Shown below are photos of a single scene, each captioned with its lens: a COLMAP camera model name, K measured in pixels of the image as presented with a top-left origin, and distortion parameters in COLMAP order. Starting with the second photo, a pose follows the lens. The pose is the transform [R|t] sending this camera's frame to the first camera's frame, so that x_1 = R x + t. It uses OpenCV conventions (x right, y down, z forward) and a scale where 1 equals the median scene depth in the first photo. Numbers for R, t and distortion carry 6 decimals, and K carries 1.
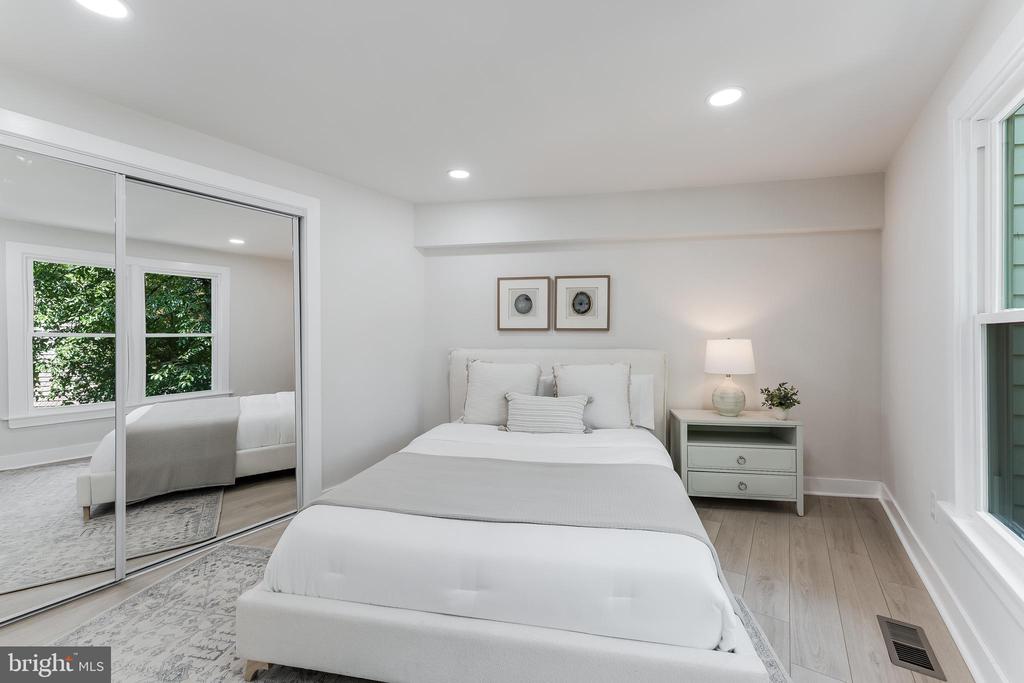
lens RADIAL K [[412.2, 0, 514.3], [0, 412.2, 341.5], [0, 0, 1]] dist [0.002701, -0.000343]
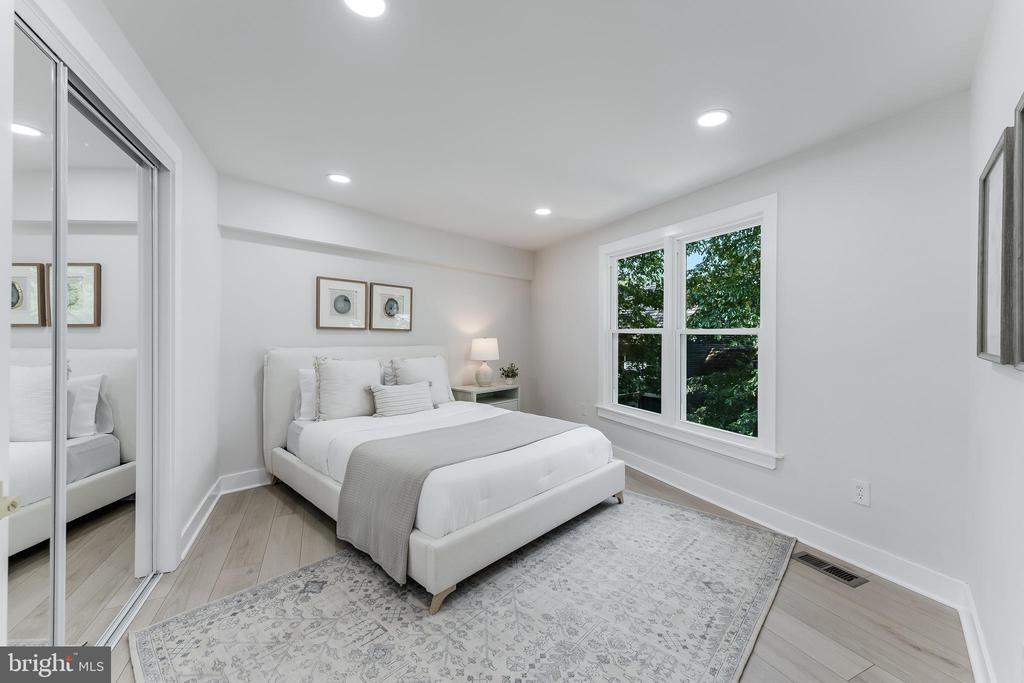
lens RADIAL K [[412.2, 0, 520.4], [0, 412.2, 339.5], [0, 0, 1]] dist [0.002701, -0.000343]
pose [[0.514676, 0.000774, 0.857385, -0.682391], [0.001499, 0.999997, -0.001802, 0.002344], [-0.857384, 0.002213, 0.514673, 0.063371]]
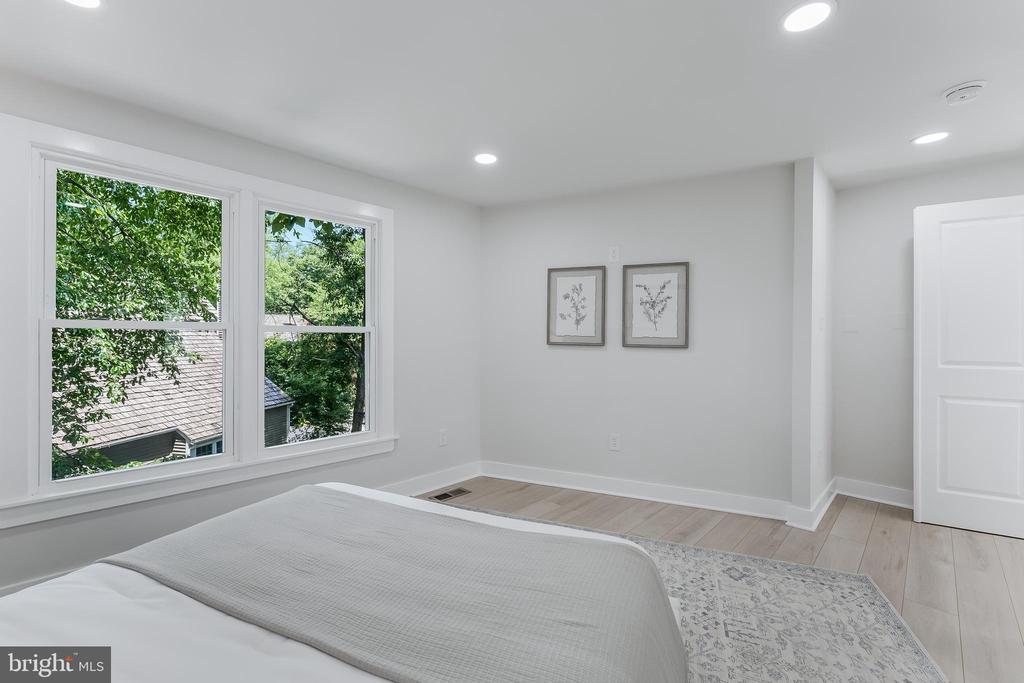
lens RADIAL K [[412.2, 0, 513.0], [0, 412.2, 334.1], [0, 0, 1]] dist [0.002701, -0.000343]
pose [[-0.978608, -0.008670, 0.205552, -0.208460], [-0.007027, 0.999937, 0.008722, -0.016345], [-0.205615, 0.007091, -0.978607, 0.881189]]
